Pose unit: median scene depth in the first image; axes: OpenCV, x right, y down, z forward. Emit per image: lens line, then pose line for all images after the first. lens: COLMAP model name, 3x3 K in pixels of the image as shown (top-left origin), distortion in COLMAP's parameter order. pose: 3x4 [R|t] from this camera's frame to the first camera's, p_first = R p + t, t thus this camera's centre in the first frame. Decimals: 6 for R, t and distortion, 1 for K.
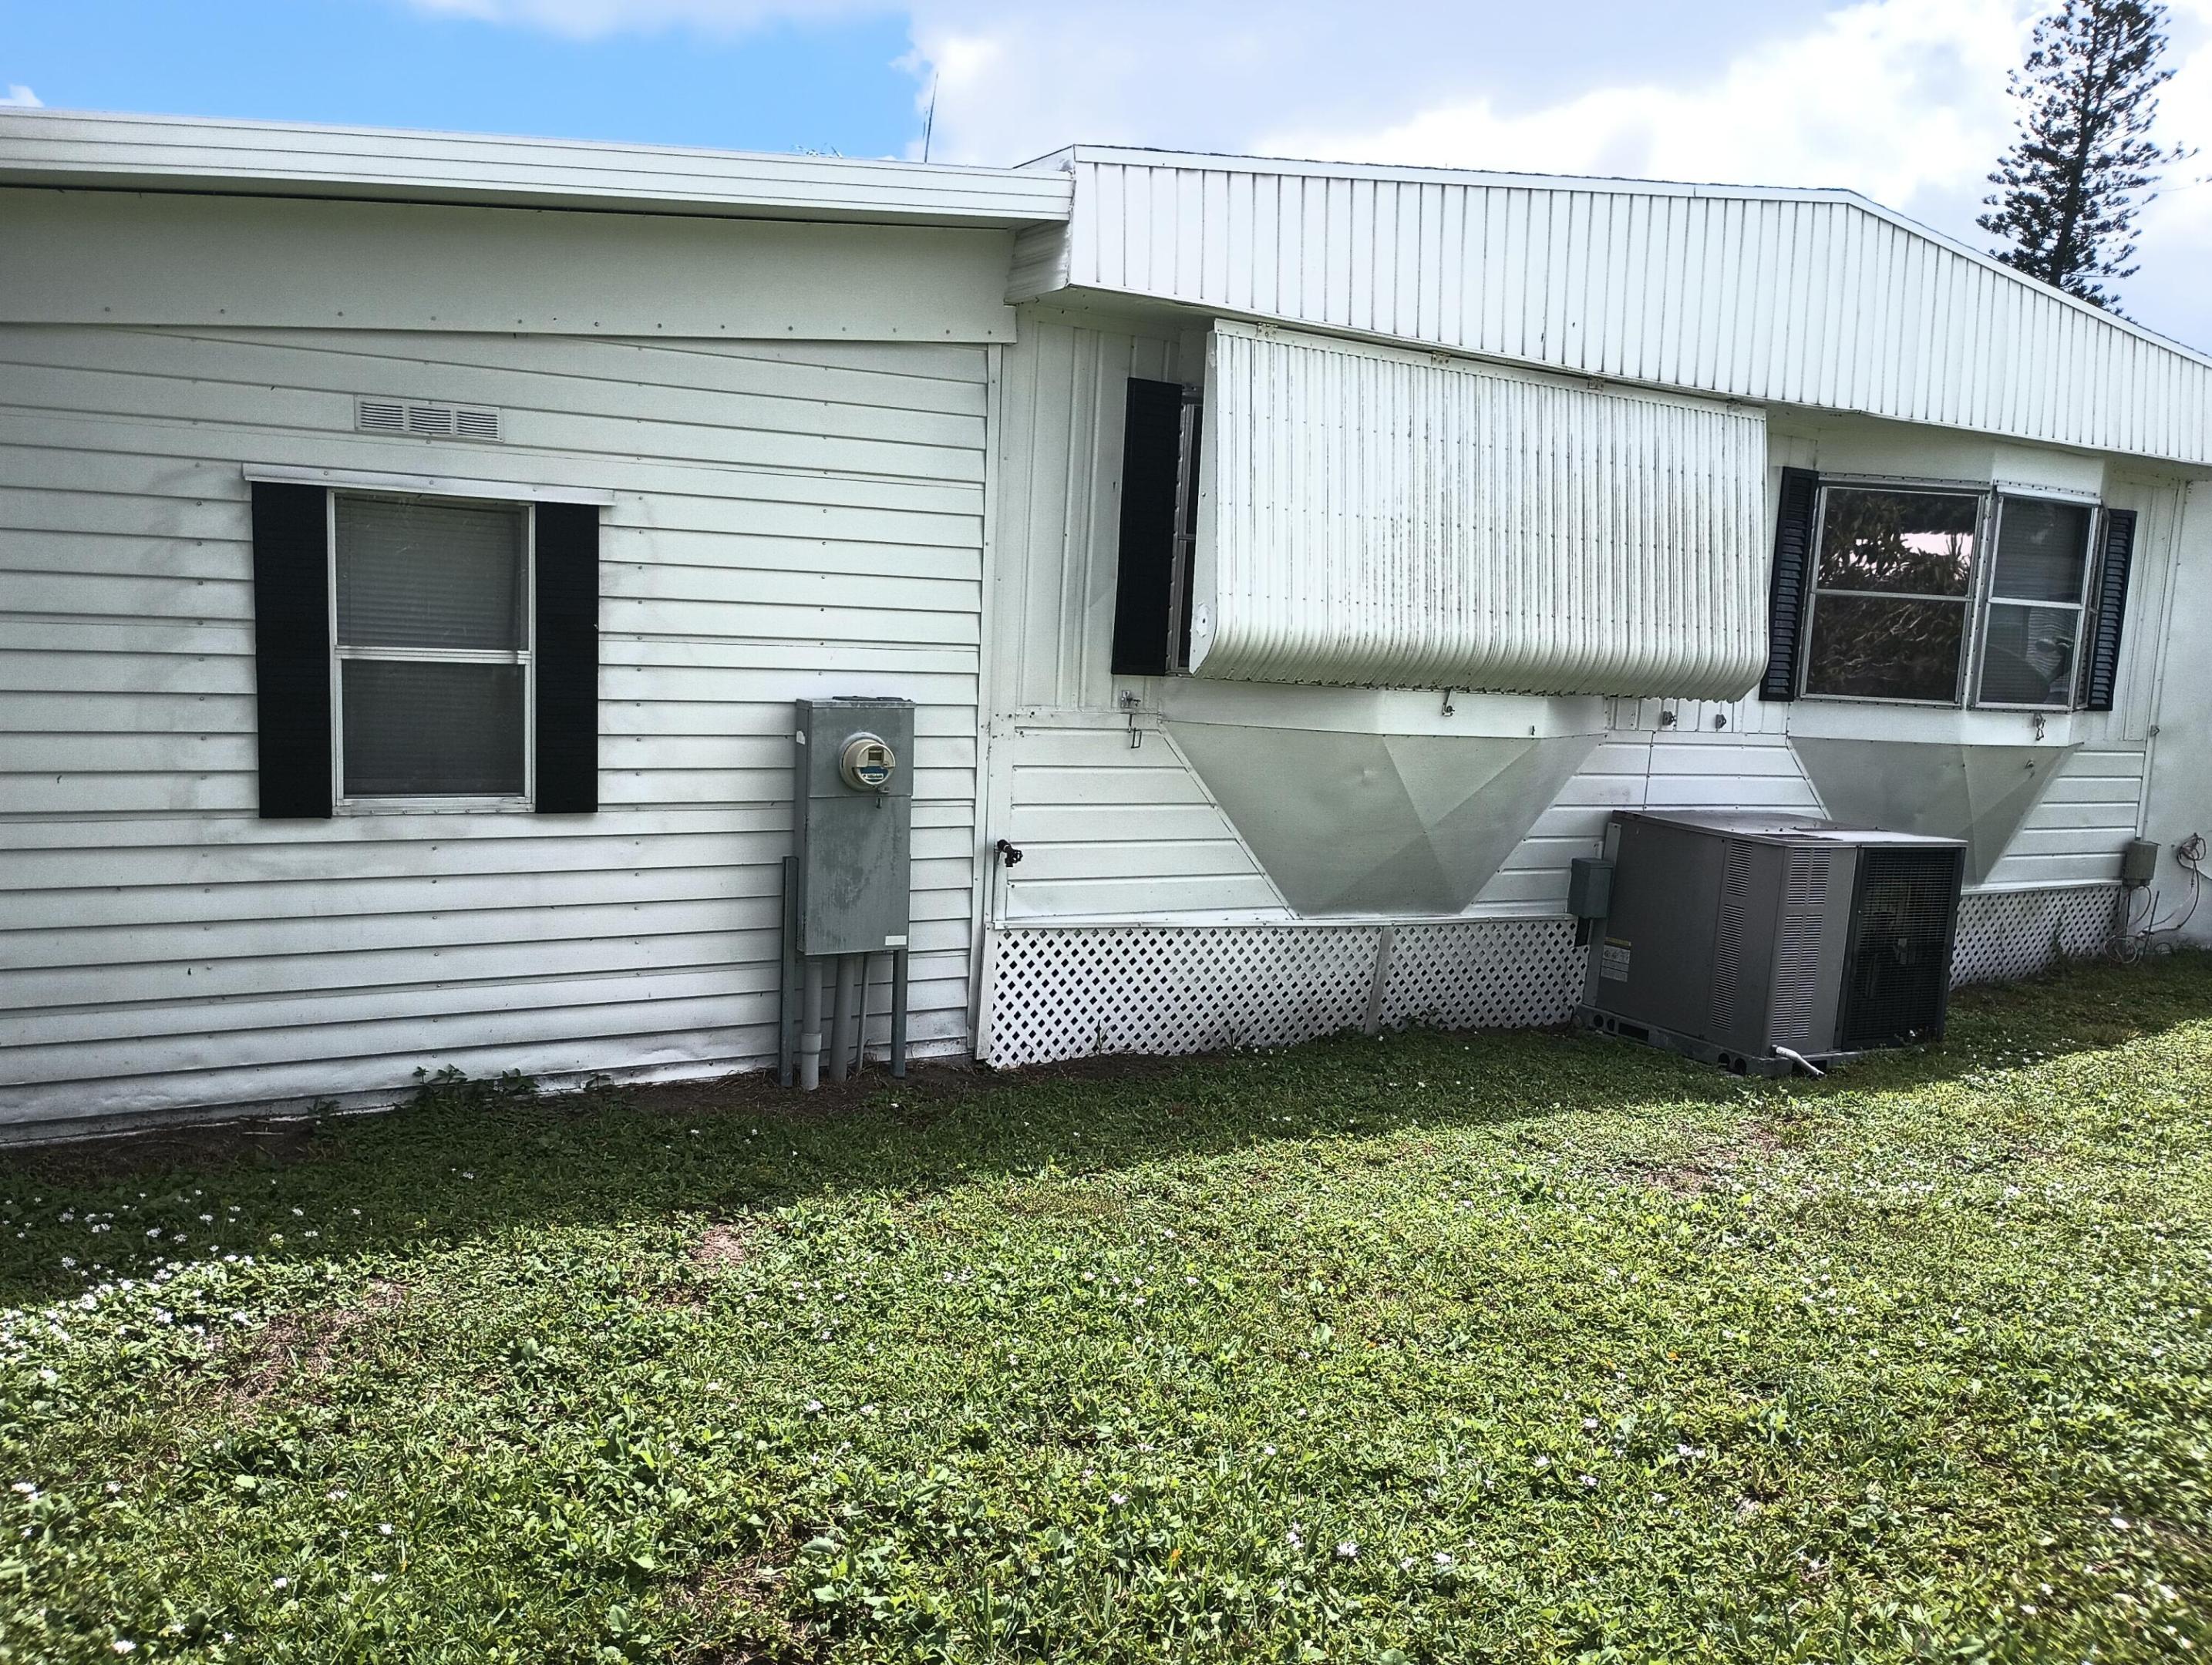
lens RADIAL K [[1828.3, 0, 1086.3], [0, 1828.3, 835.8], [0, 0, 1]] dist [0.057568, -0.068728]
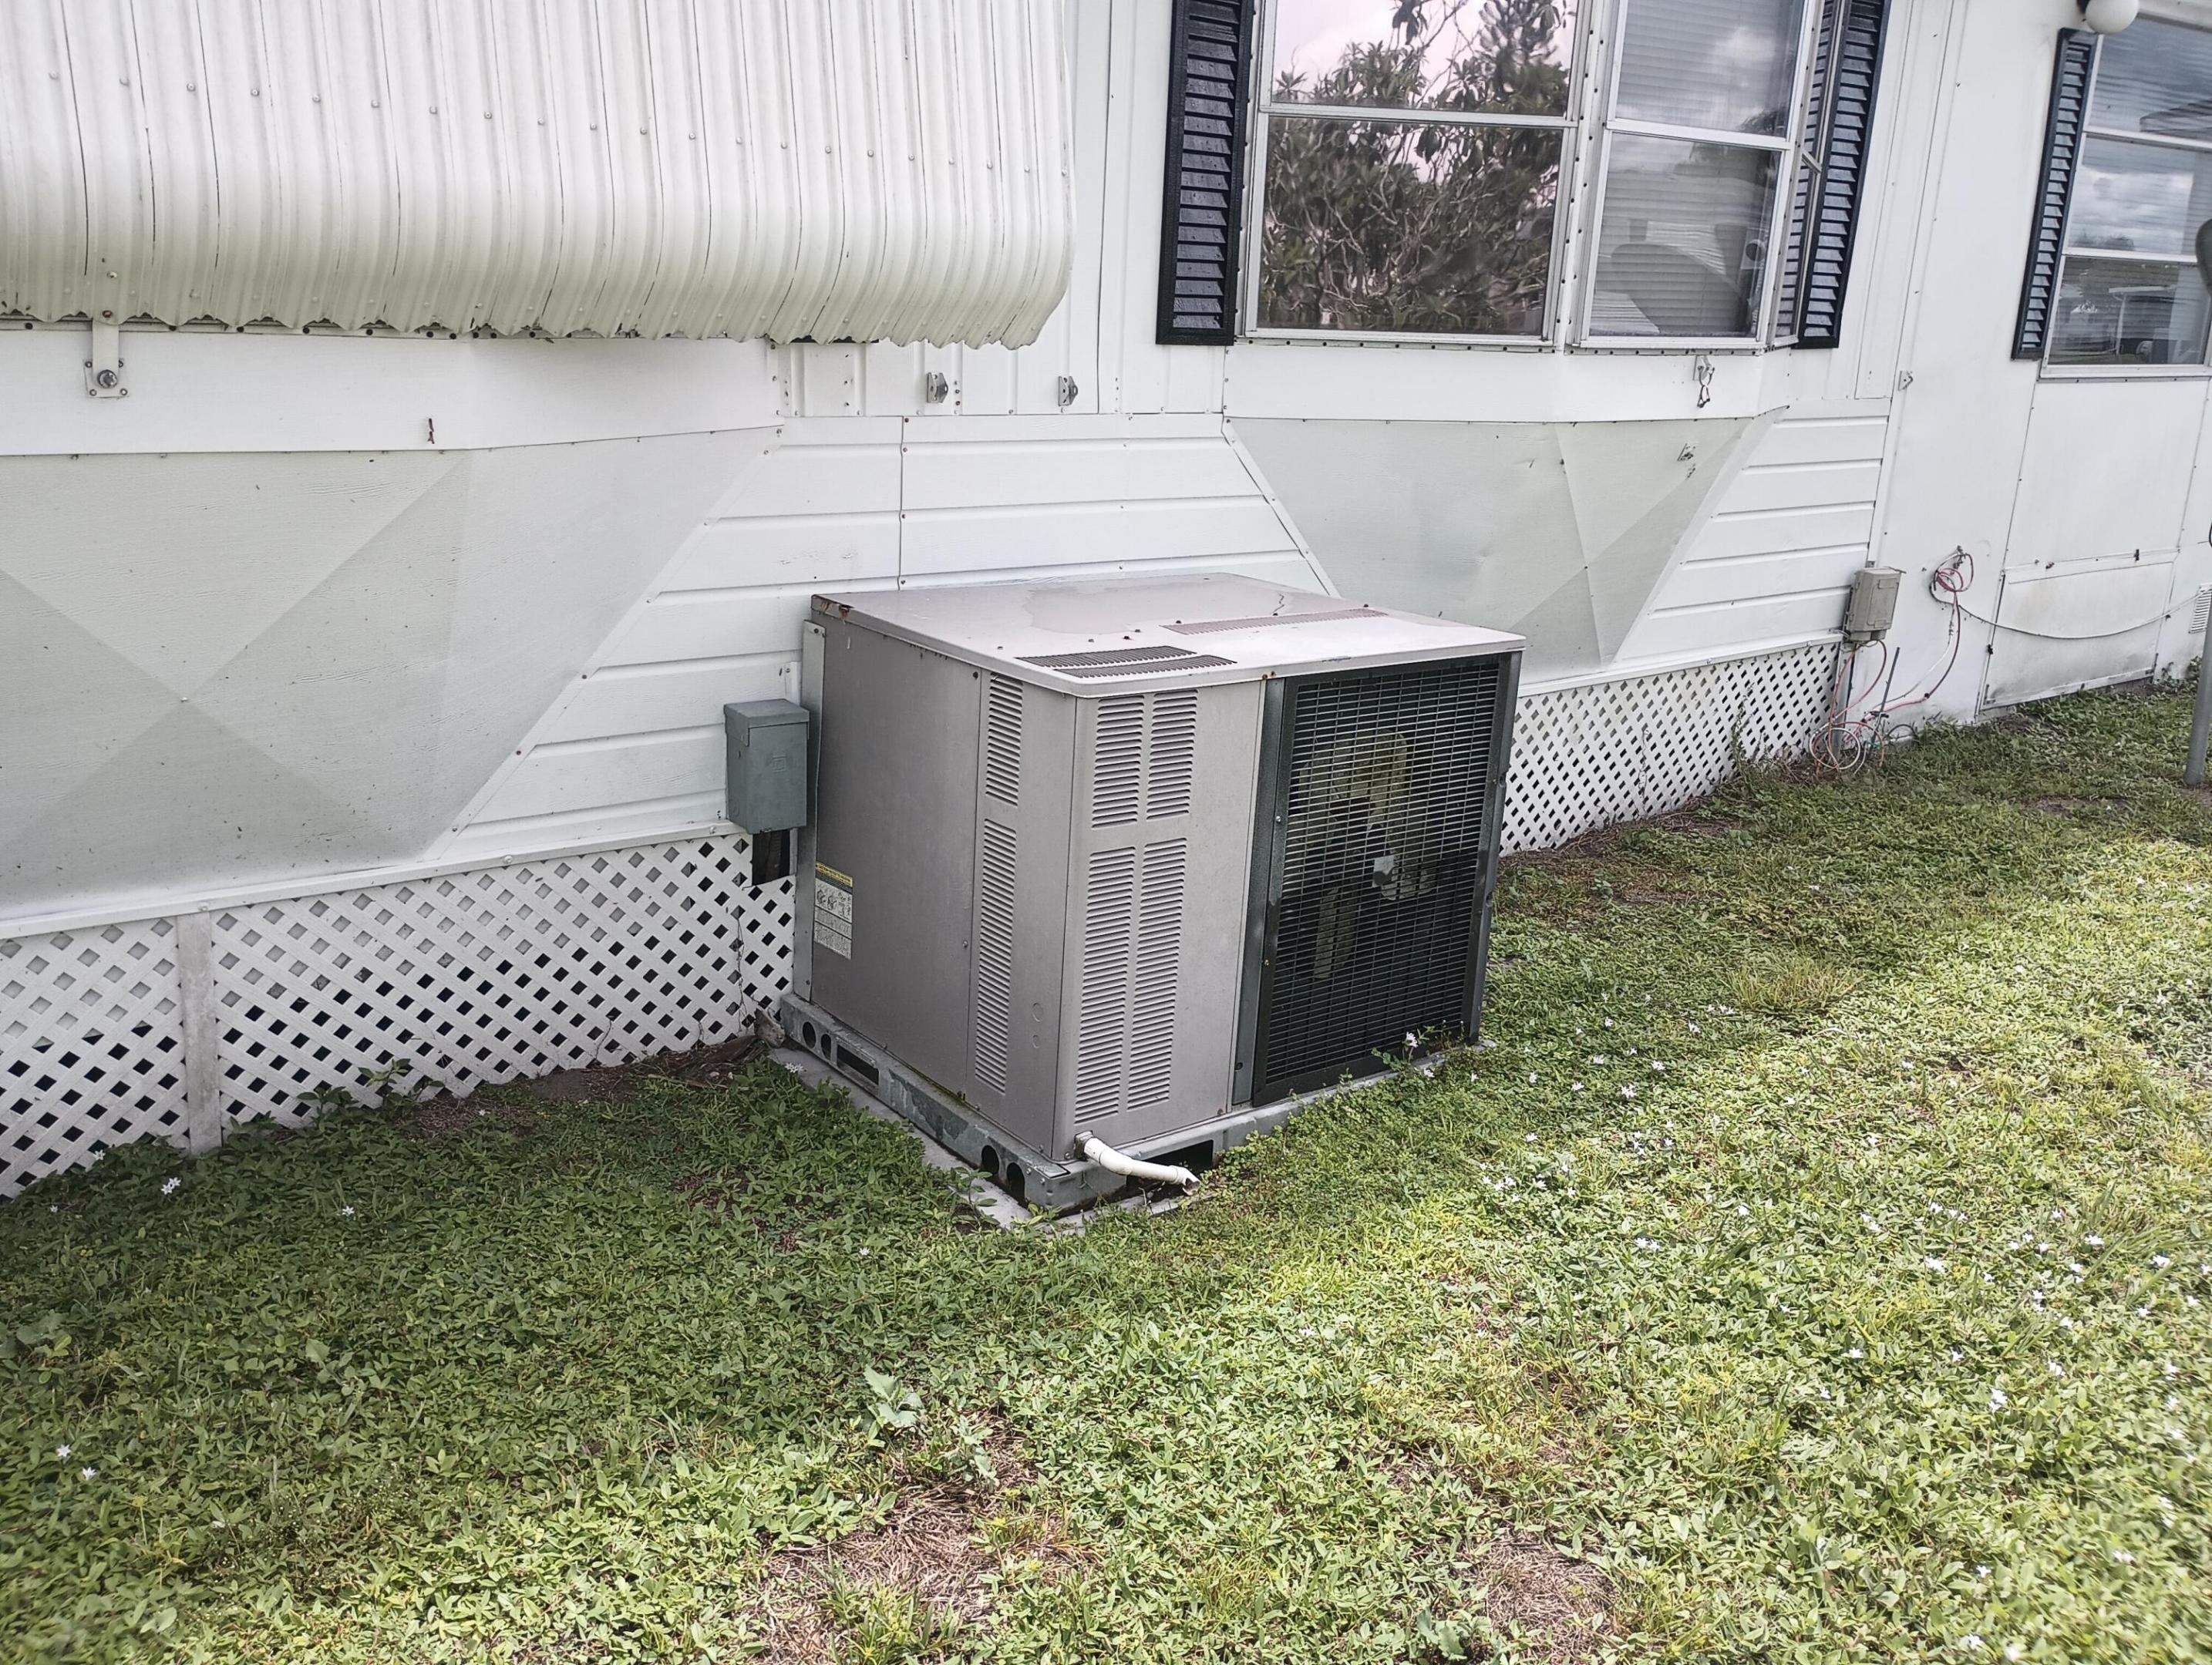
lens RADIAL K [[1828.3, 0, 1120.7], [0, 1828.3, 844.2], [0, 0, 1]] dist [0.057568, -0.068728]
pose [[0.990825, -0.057312, 0.122397, 0.300691], [0.034156, 0.982422, 0.183522, -0.033972], [-0.130764, -0.177657, 0.975366, 0.521218]]
